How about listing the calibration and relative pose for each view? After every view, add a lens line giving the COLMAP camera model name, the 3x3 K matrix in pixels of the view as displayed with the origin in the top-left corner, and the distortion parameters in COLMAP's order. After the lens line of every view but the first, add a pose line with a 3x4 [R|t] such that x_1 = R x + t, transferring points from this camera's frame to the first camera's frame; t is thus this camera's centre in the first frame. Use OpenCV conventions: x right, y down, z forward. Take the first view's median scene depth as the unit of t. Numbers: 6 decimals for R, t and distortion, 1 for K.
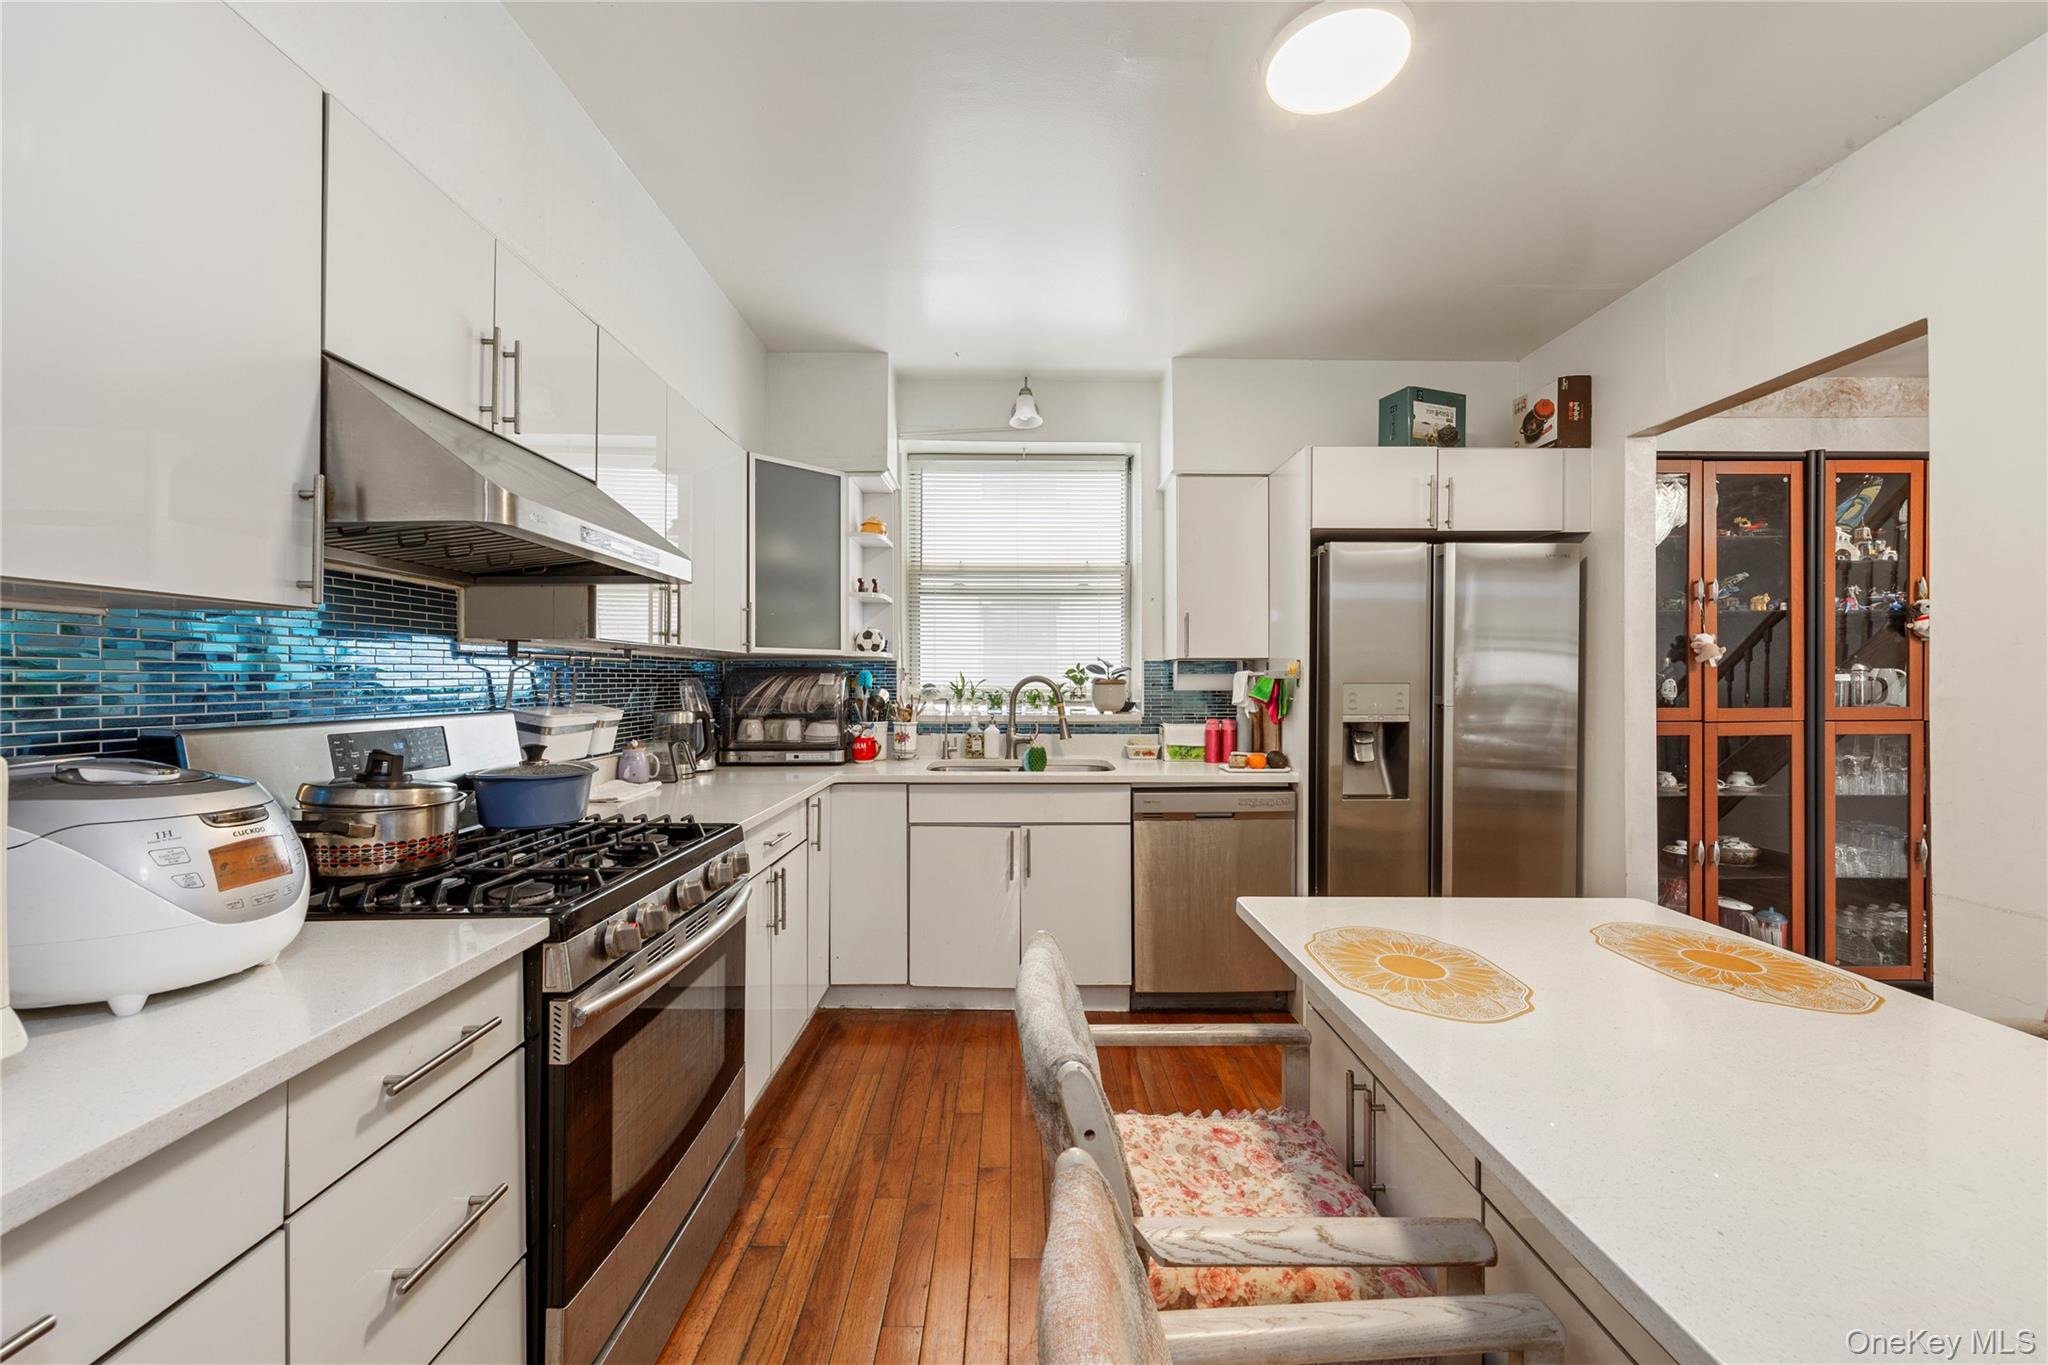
lens RADIAL K [[791.7, 0, 1021.7], [0, 791.7, 681.7], [0, 0, 1]] dist [0.003430, 0.000170]
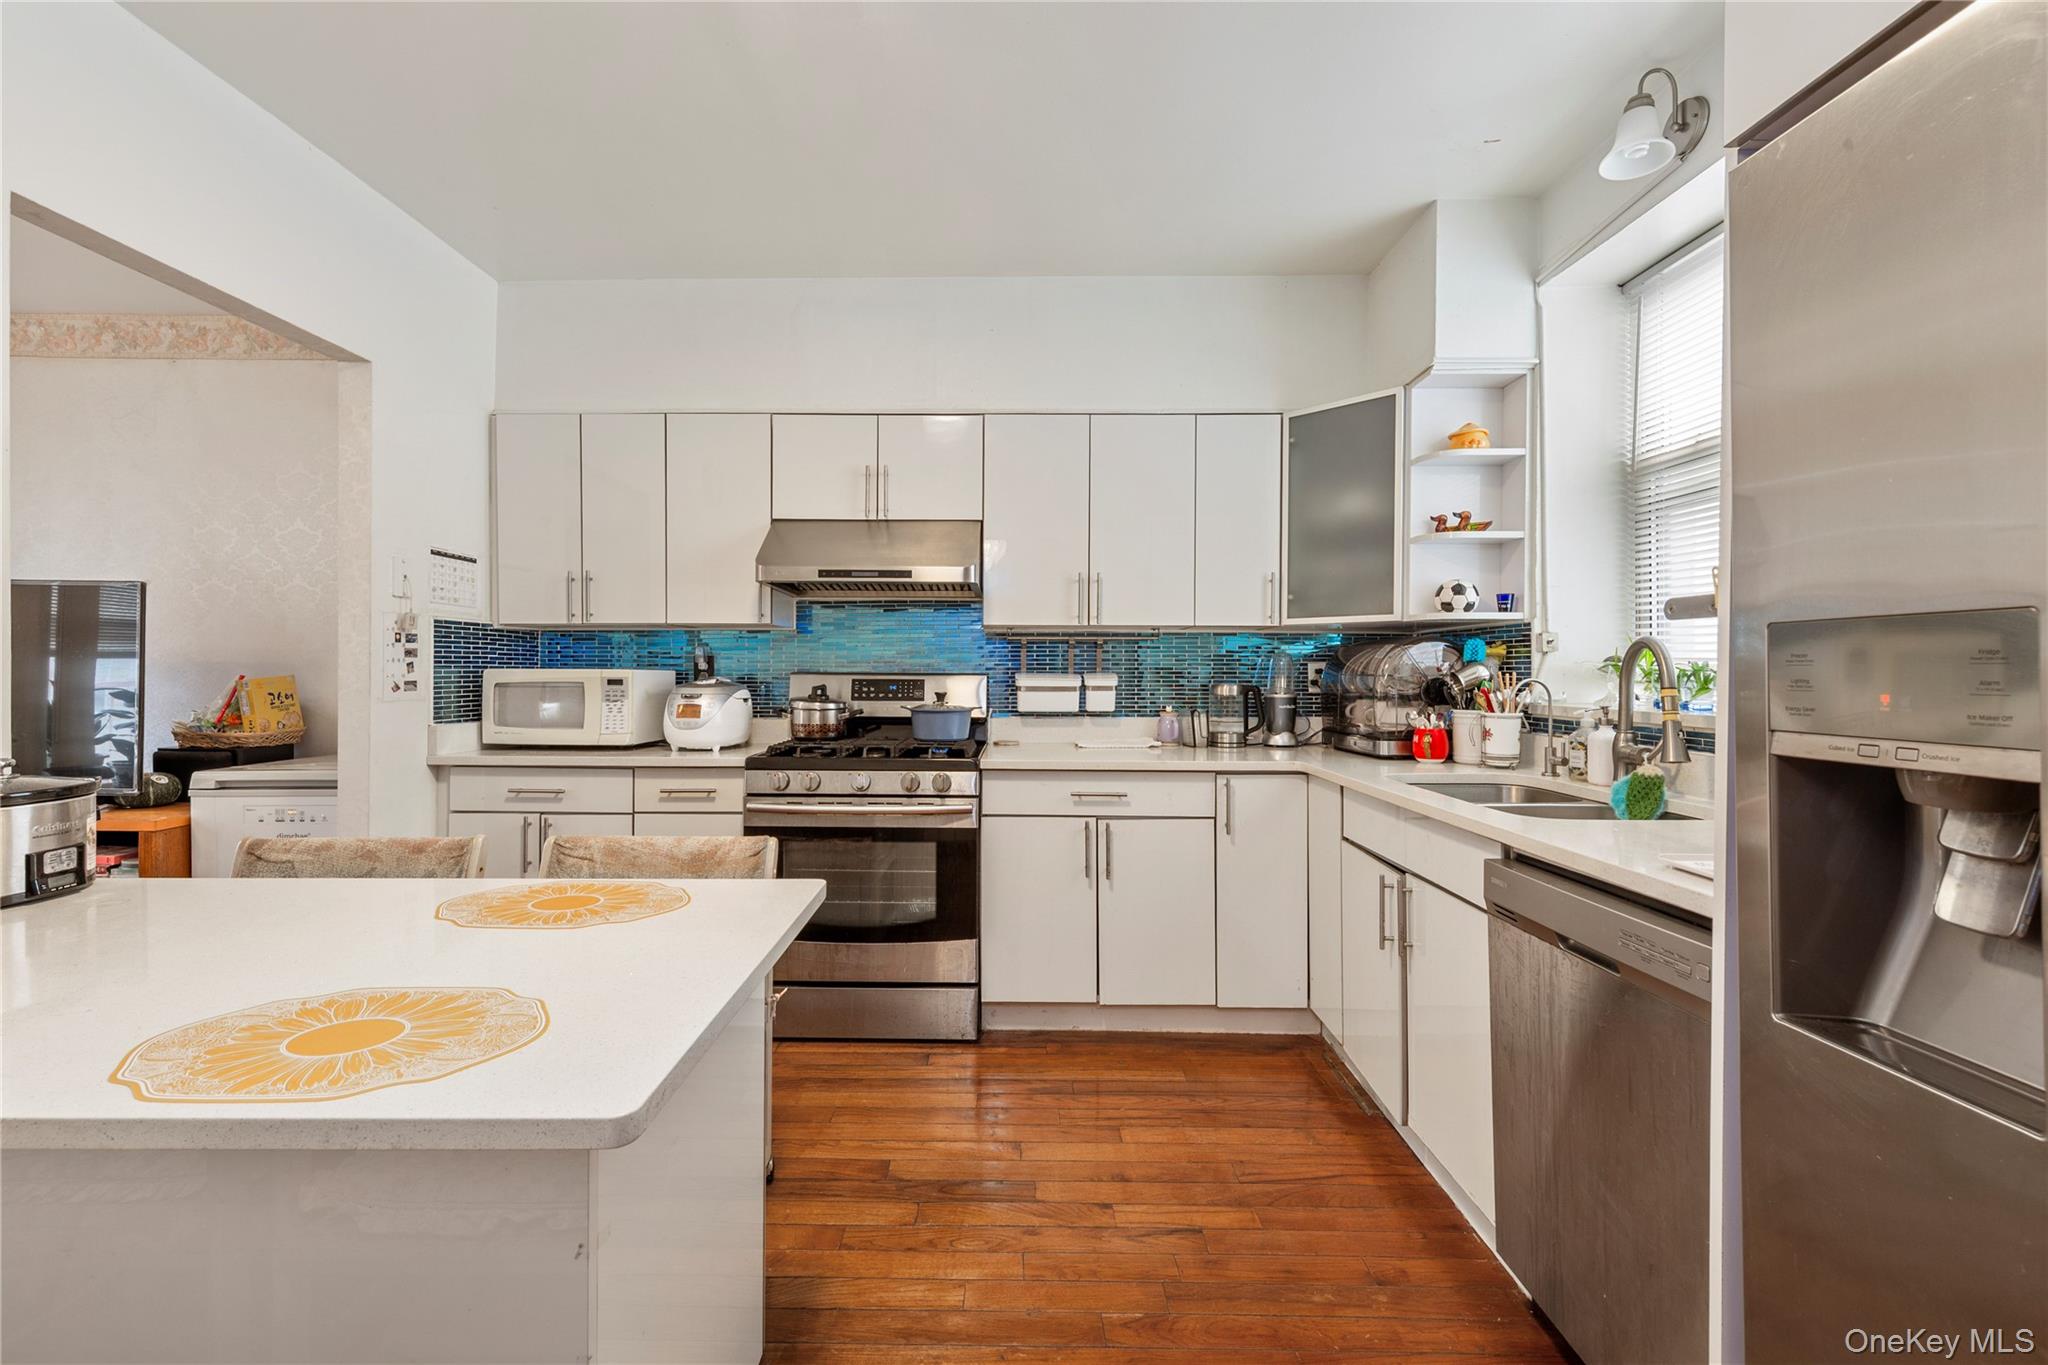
lens RADIAL K [[881.1, 0, 1023.6], [0, 881.1, 677.6], [0, 0, 1]] dist [0.002607, 0.000020]
pose [[-0.012152, 0.007170, -0.999900, 1.555463], [-0.004998, 0.999961, 0.007231, 0.044746], [0.999914, 0.005085, -0.012116, 1.521880]]
